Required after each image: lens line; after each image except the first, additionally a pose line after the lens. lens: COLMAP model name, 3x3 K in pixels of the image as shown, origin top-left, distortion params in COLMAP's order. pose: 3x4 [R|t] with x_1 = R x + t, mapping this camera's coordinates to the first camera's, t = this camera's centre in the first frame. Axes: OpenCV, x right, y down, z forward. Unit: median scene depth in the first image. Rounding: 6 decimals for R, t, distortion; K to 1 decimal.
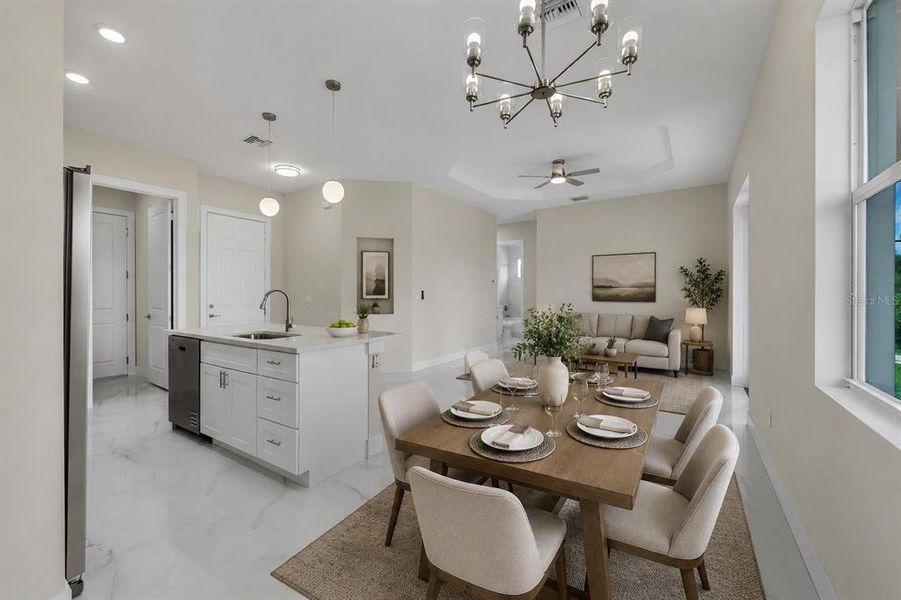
lens RADIAL K [[370.4, 0, 443.4], [0, 370.4, 302.7], [0, 0, 1]] dist [0.010676, -0.001244]
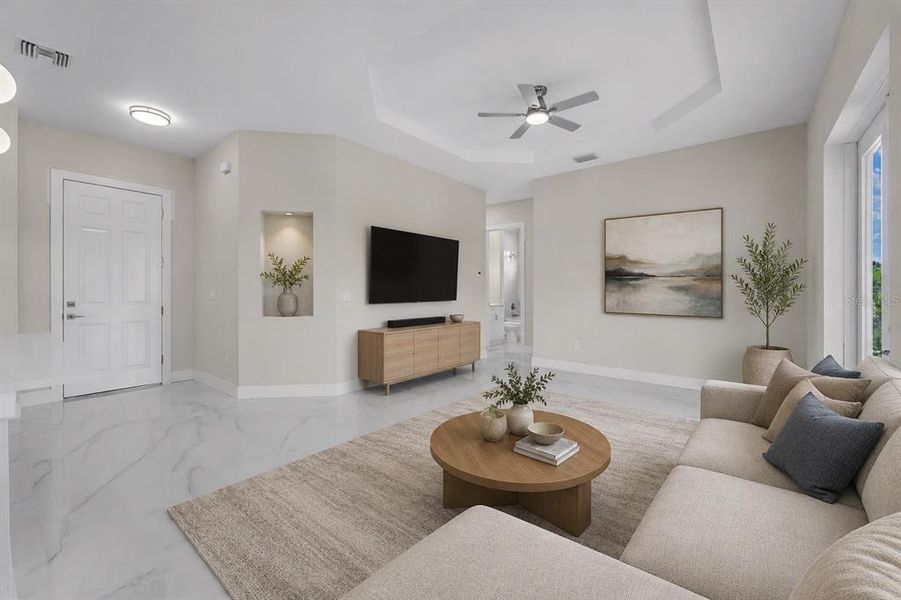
lens RADIAL K [[370.4, 0, 448.1], [0, 370.4, 295.3], [0, 0, 1]] dist [0.010676, -0.001244]
pose [[0.996194, 0.003896, -0.087078, 0.201733], [-0.004585, 0.999960, -0.007709, -0.005675], [0.087045, 0.008079, 0.996172, 0.310564]]
